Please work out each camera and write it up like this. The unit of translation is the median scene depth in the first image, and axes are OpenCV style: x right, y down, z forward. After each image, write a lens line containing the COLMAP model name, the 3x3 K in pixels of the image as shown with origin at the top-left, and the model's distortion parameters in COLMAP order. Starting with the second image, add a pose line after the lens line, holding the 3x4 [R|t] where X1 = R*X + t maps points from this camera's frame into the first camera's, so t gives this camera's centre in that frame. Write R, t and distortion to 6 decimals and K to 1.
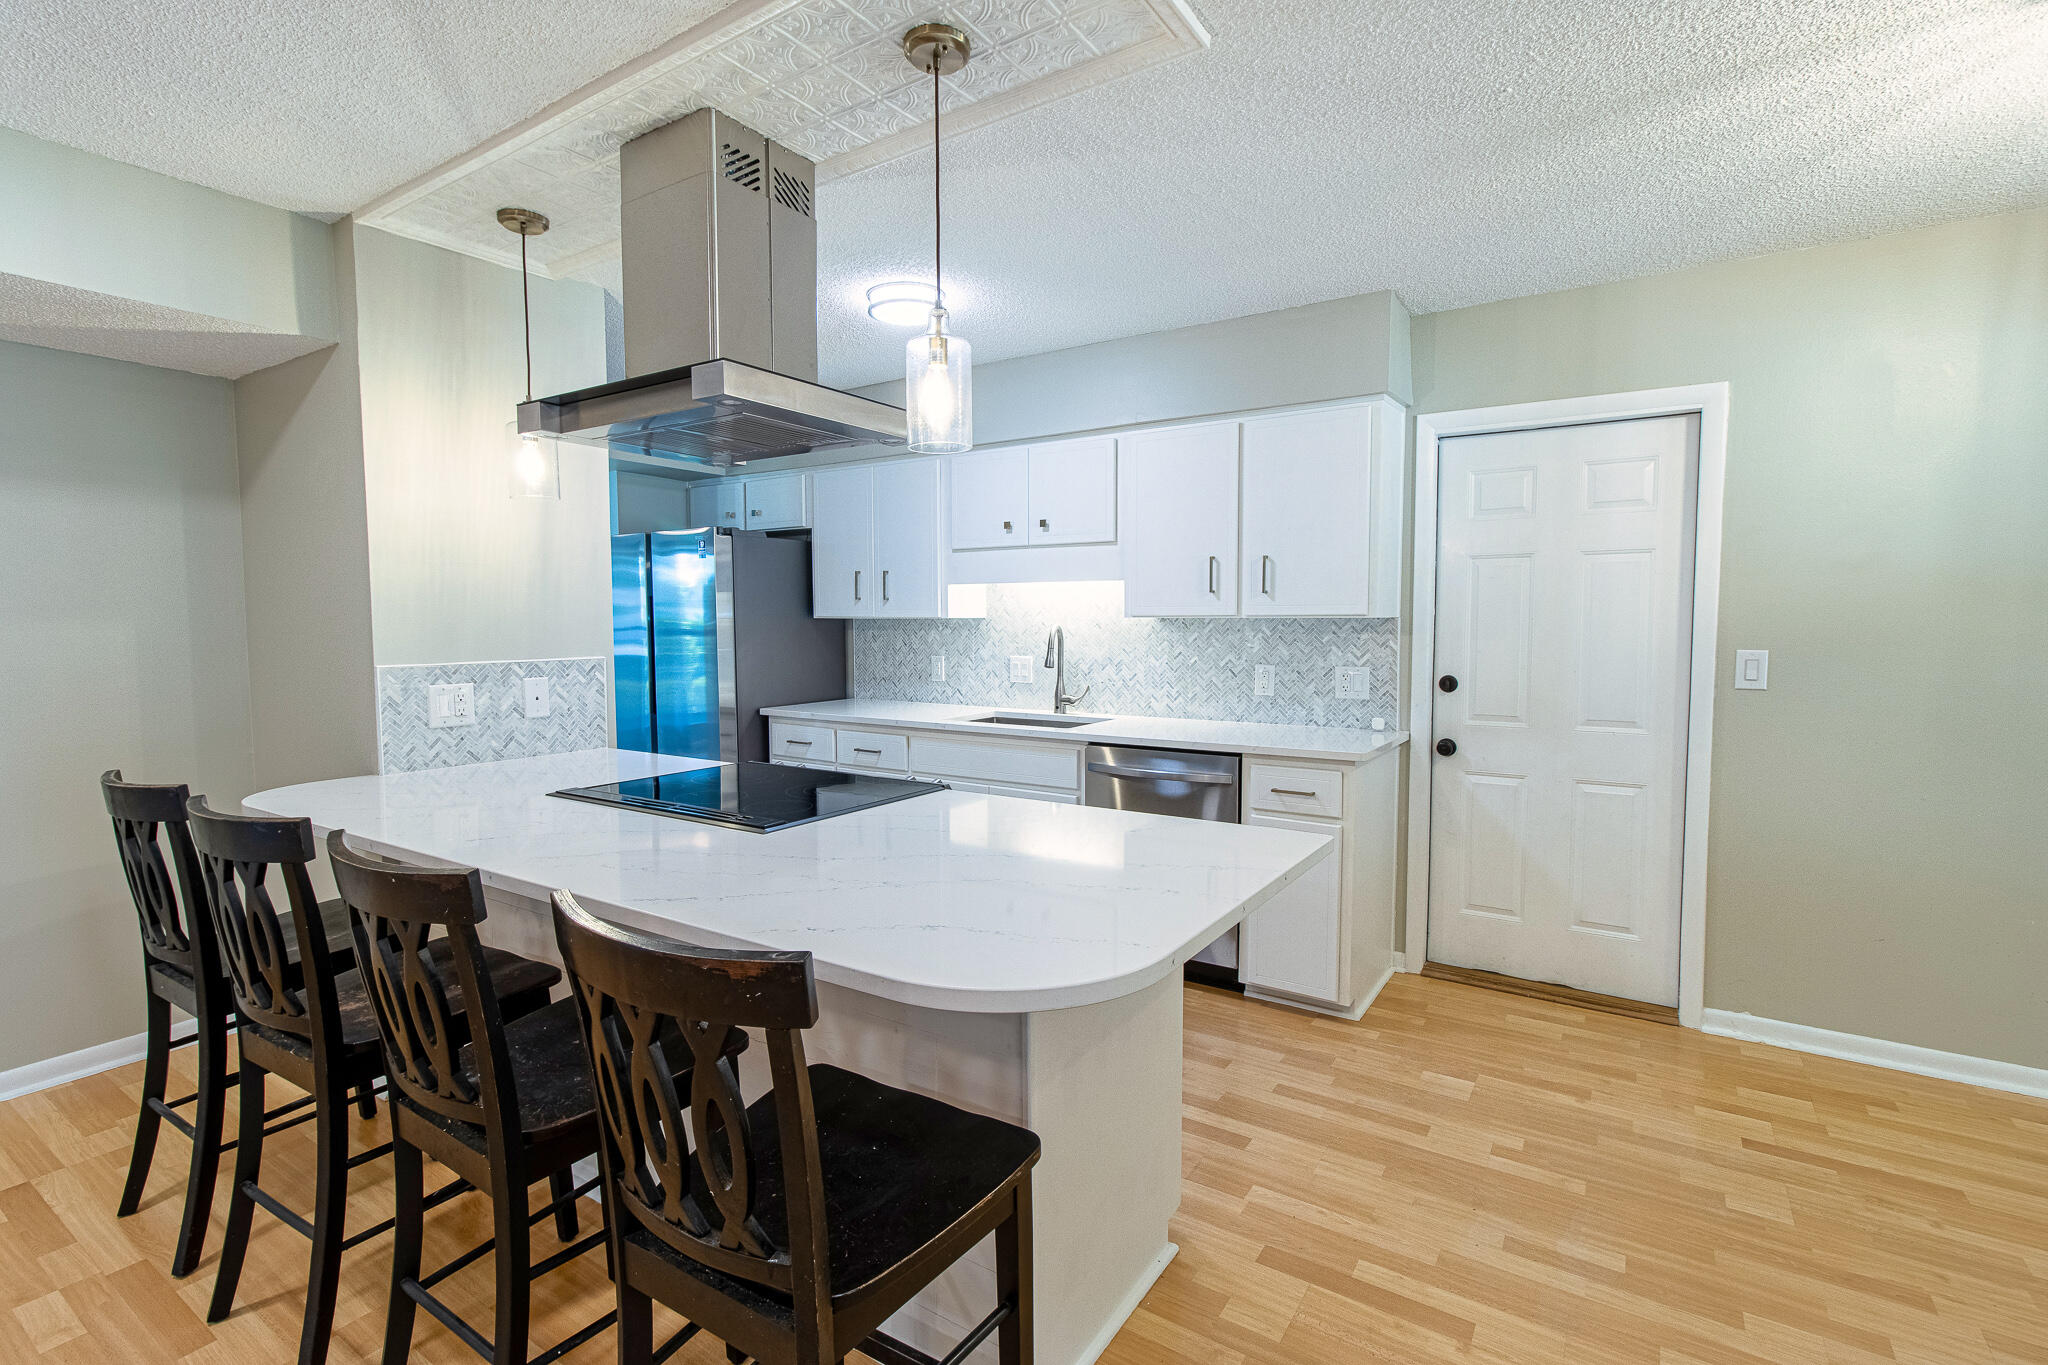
lens RADIAL K [[953.1, 0, 1014.1], [0, 953.1, 685.0], [0, 0, 1]] dist [0.005439, 0.001547]
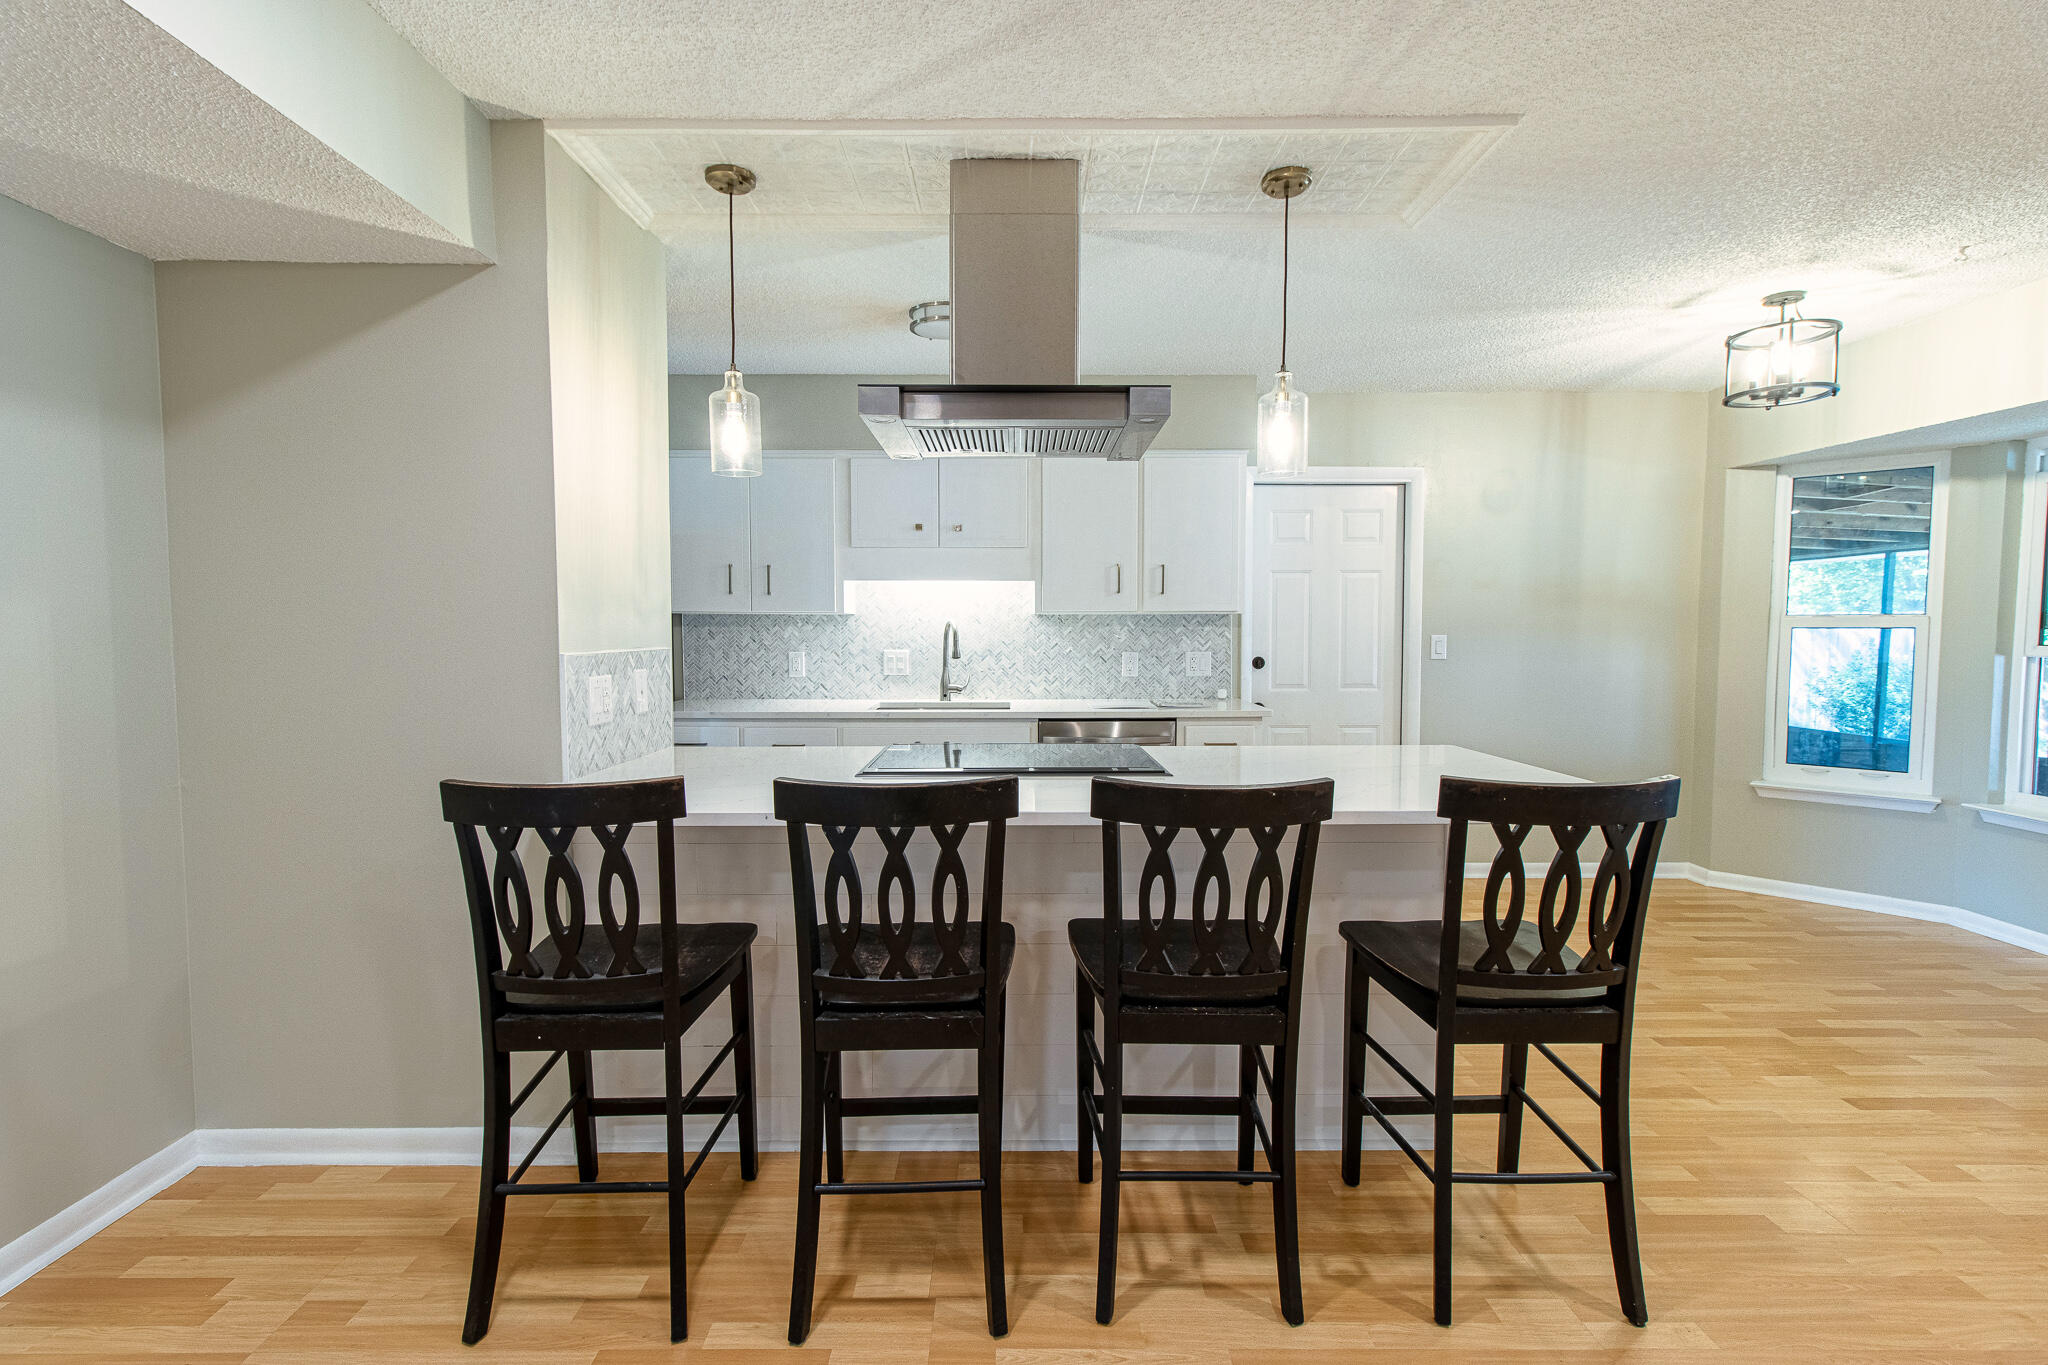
lens RADIAL K [[953.1, 0, 1014.5], [0, 953.1, 683.8], [0, 0, 1]] dist [0.005439, 0.001547]
pose [[0.828584, -0.031378, 0.558985, -0.625036], [0.037776, 0.999286, 0.000099, 0.016141], [-0.558589, 0.021035, 0.829178, 0.058267]]
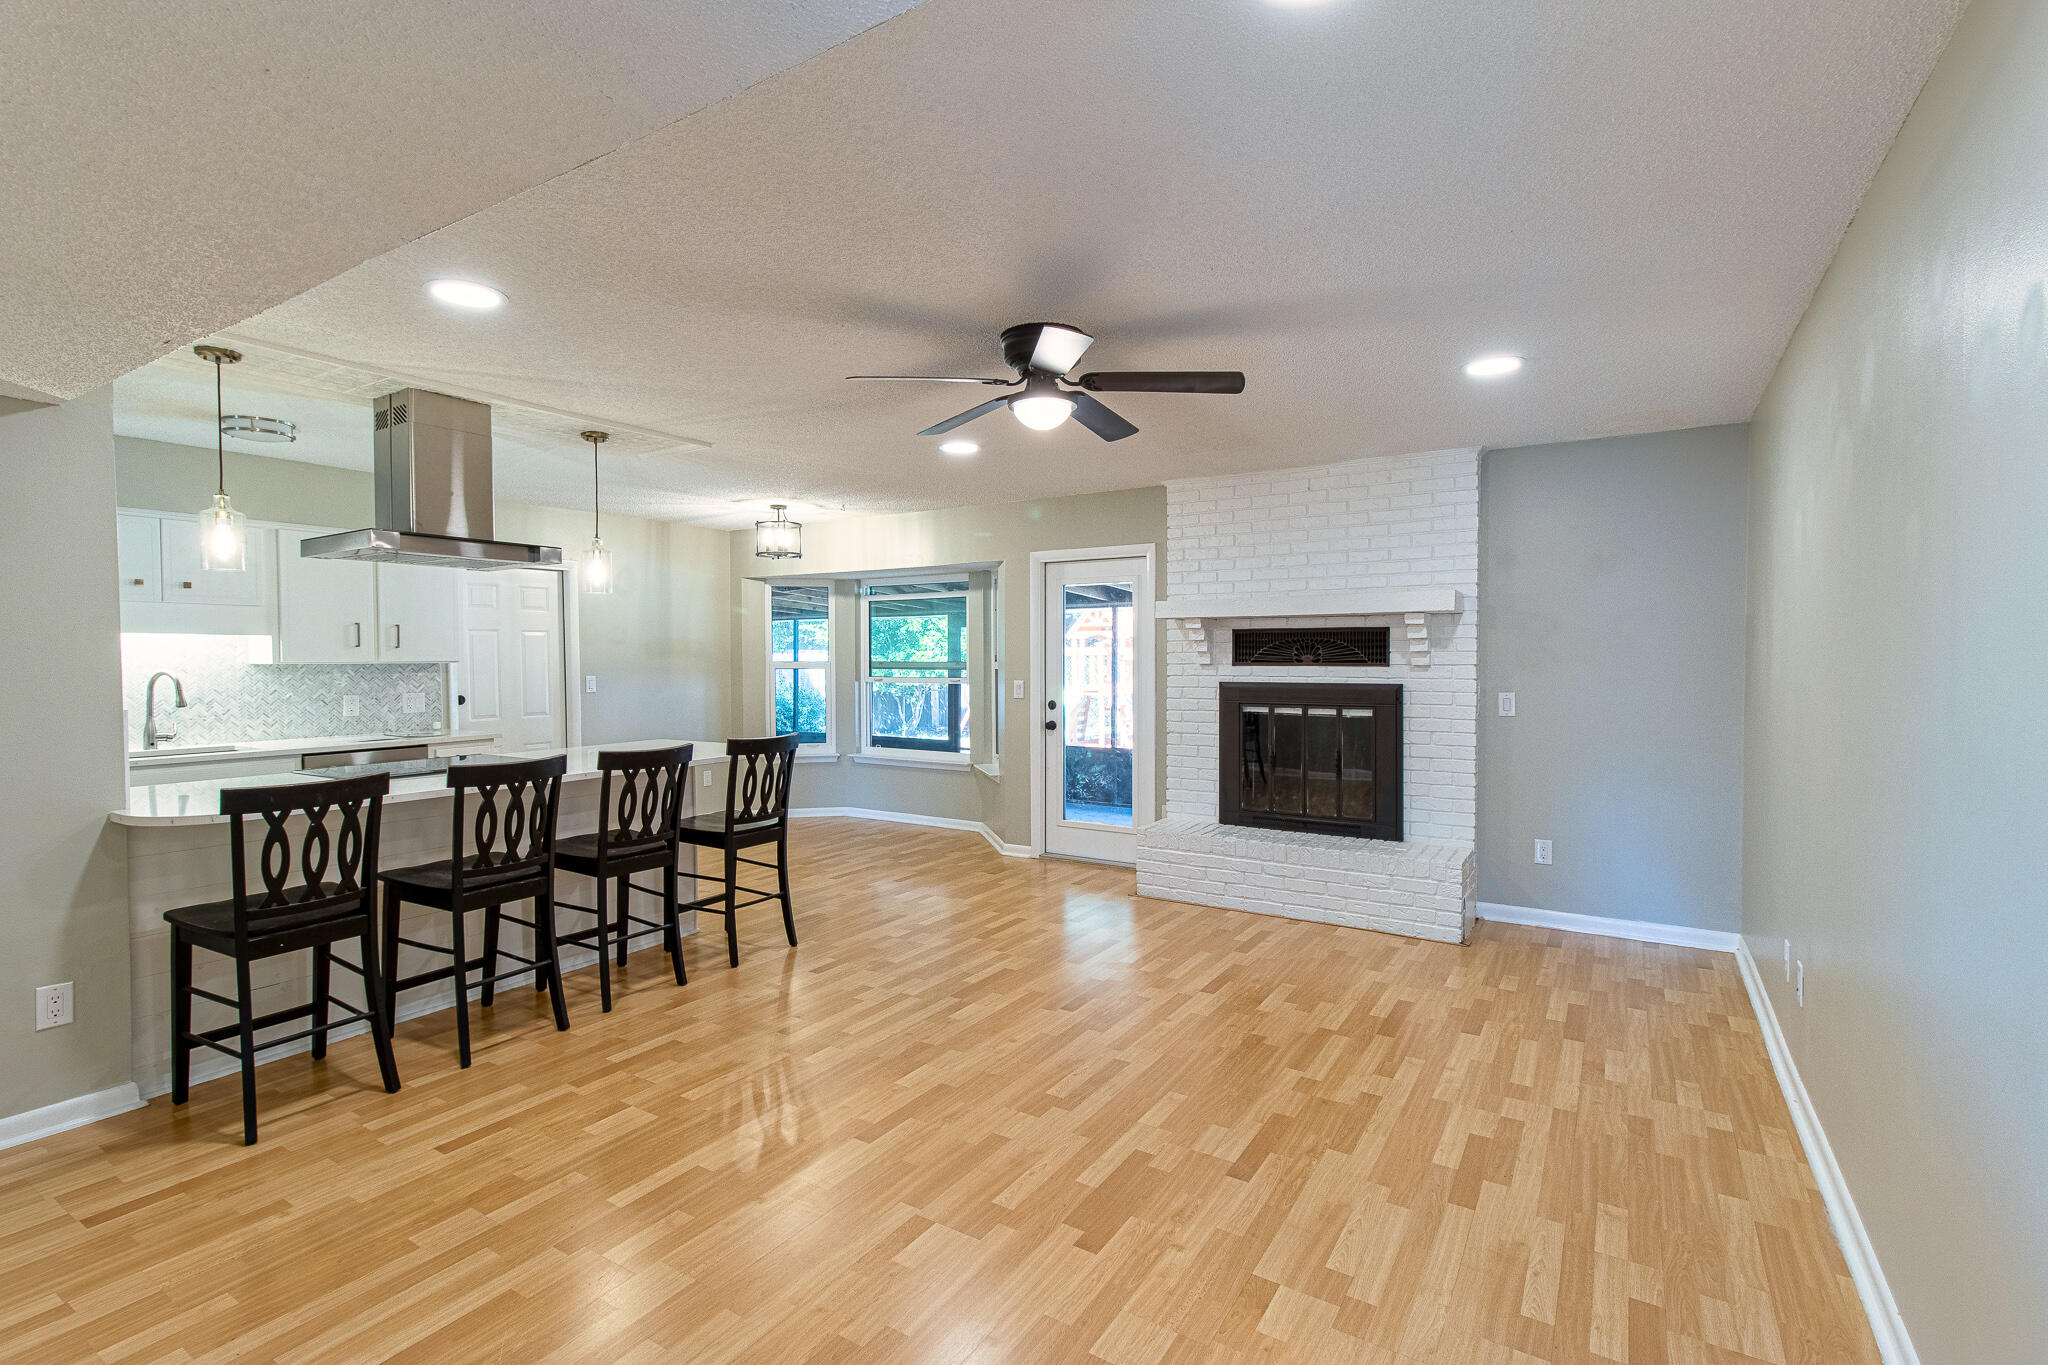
lens RADIAL K [[953.1, 0, 1017.6], [0, 953.1, 684.3], [0, 0, 1]] dist [0.005439, 0.001547]
pose [[-0.019828, -0.026190, 0.999460, -1.378537], [0.075017, 0.996800, 0.027608, -0.001486], [-0.996985, 0.075524, -0.017800, -0.003968]]
